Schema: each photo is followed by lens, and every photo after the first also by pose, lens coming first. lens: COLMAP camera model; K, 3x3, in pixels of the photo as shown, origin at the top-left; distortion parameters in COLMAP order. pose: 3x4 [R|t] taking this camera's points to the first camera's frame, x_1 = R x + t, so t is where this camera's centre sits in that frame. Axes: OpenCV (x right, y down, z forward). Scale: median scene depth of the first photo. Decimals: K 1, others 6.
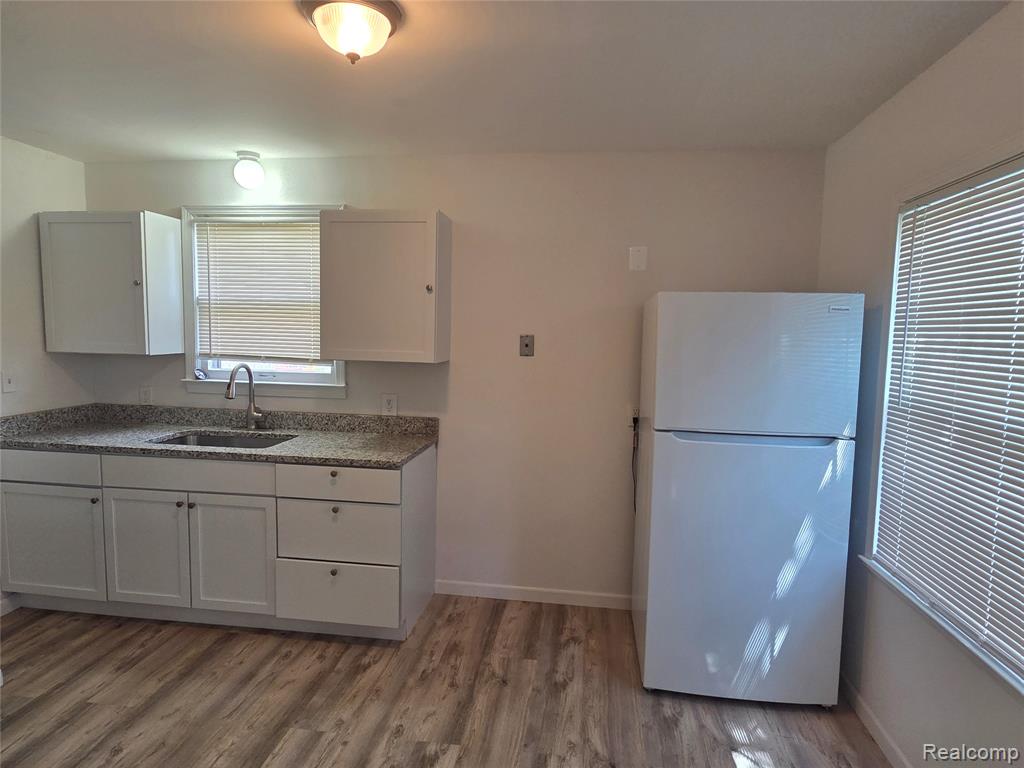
lens RADIAL K [[599.8, 0, 507.8], [0, 599.8, 384.9], [0, 0, 1]] dist [0.003605, -0.000930]
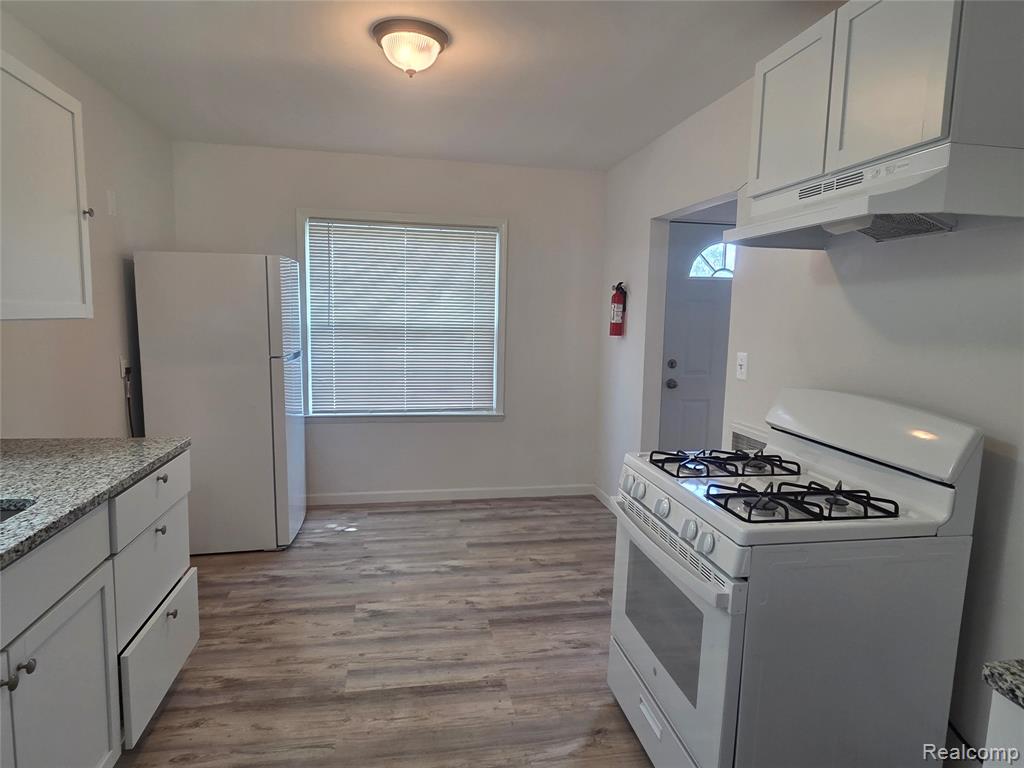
lens RADIAL K [[603.5, 0, 508.8], [0, 603.5, 386.0], [0, 0, 1]] dist [0.023824, -0.013449]
pose [[-0.322458, -0.141407, 0.935962, -0.985049], [0.056440, 0.984147, 0.168132, -0.050754], [-0.944900, 0.107042, -0.309365, 0.760260]]
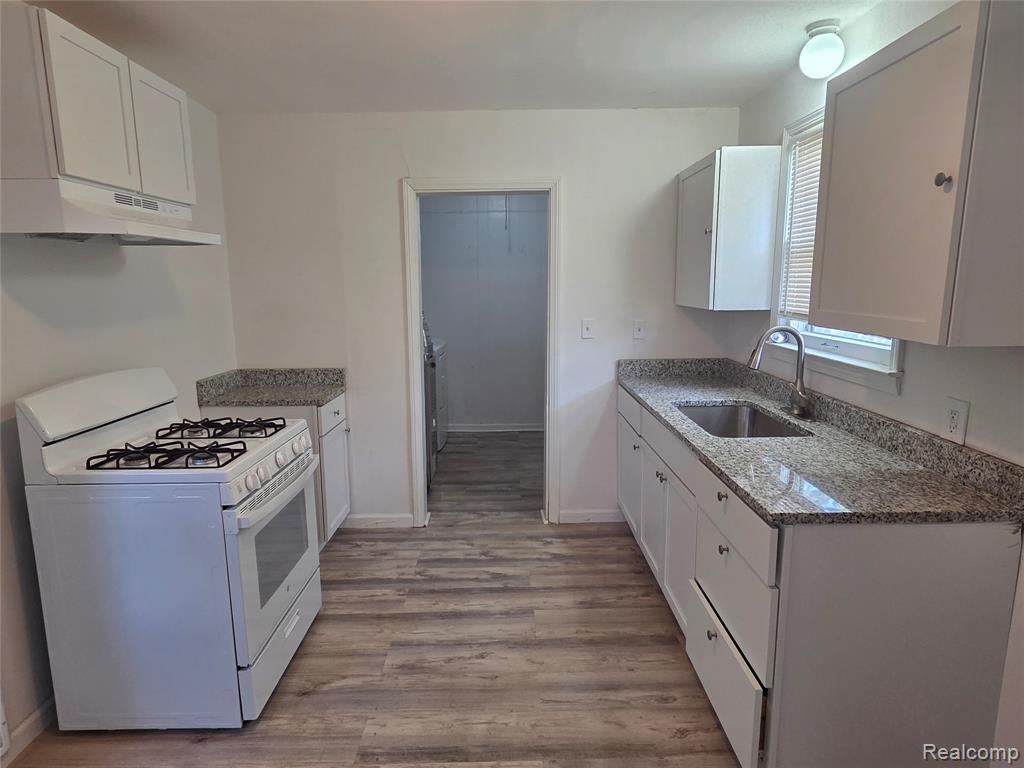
lens RADIAL K [[599.8, 0, 507.8], [0, 599.8, 384.9], [0, 0, 1]] dist [0.003605, -0.000930]
pose [[0.151102, 0.152112, -0.976745, 0.280394], [-0.078771, 0.986800, 0.141493, -0.045618], [0.985375, 0.055559, 0.161089, 0.599385]]
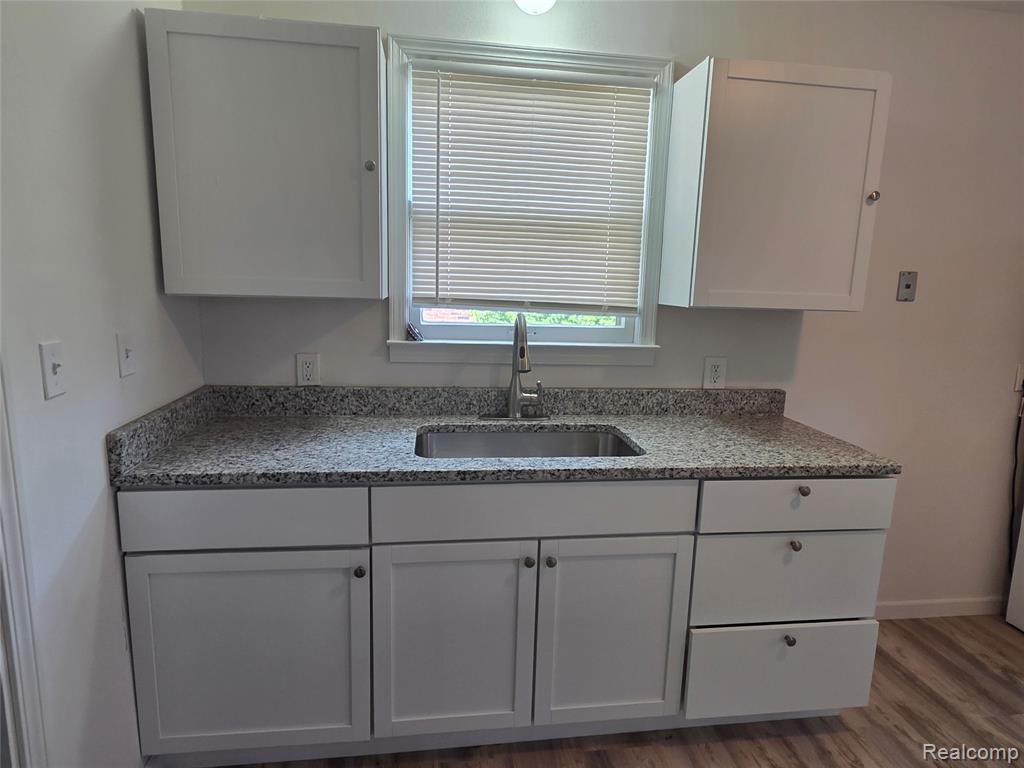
lens RADIAL K [[599.8, 0, 507.8], [0, 599.8, 384.9], [0, 0, 1]] dist [0.003605, -0.000930]
pose [[0.961124, -0.038185, 0.273464, -0.692196], [0.014560, 0.996022, 0.087904, -0.019088], [-0.275732, -0.080505, 0.957857, 0.456961]]
